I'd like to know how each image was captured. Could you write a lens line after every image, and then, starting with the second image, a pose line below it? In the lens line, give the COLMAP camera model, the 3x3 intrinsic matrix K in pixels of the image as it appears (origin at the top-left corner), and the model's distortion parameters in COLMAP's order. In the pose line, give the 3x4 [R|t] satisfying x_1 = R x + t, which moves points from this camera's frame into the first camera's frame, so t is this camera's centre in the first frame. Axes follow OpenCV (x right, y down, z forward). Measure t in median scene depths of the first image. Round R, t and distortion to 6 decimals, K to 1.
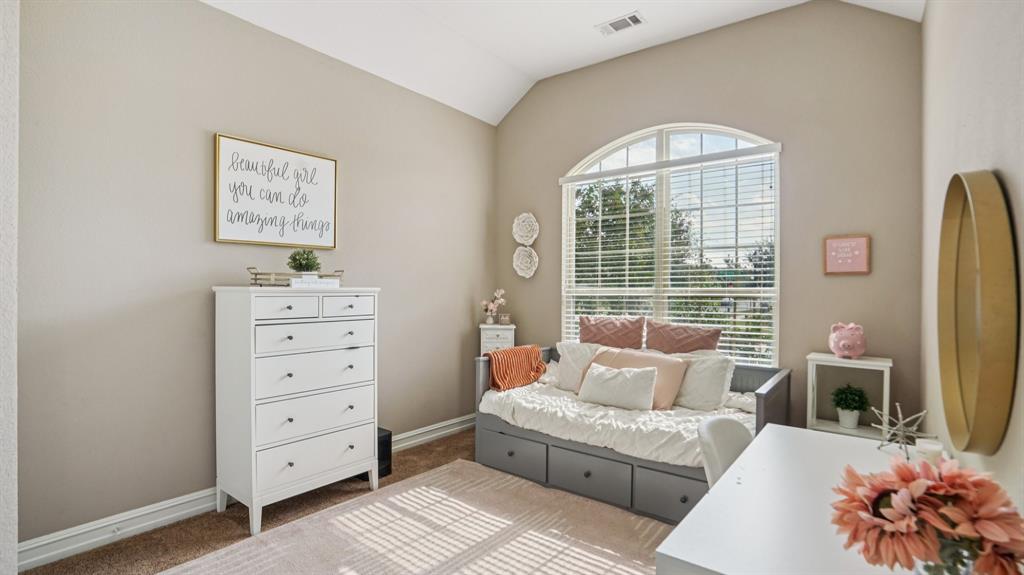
lens RADIAL K [[475.7, 0, 509.5], [0, 475.7, 284.9], [0, 0, 1]] dist [-0.013845, -0.000285]
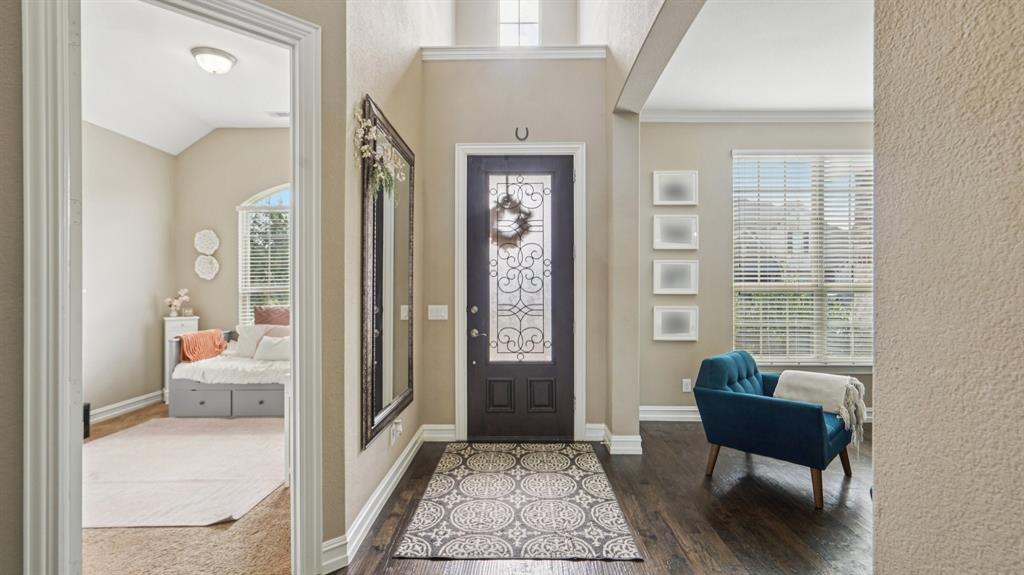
lens RADIAL K [[475.7, 0, 511.0], [0, 475.7, 282.2], [0, 0, 1]] dist [-0.013845, -0.000285]
pose [[0.799024, -0.010956, 0.601199, -0.085225], [0.012854, 0.999917, 0.001139, 0.001400], [-0.601162, 0.006817, 0.799098, -0.568284]]
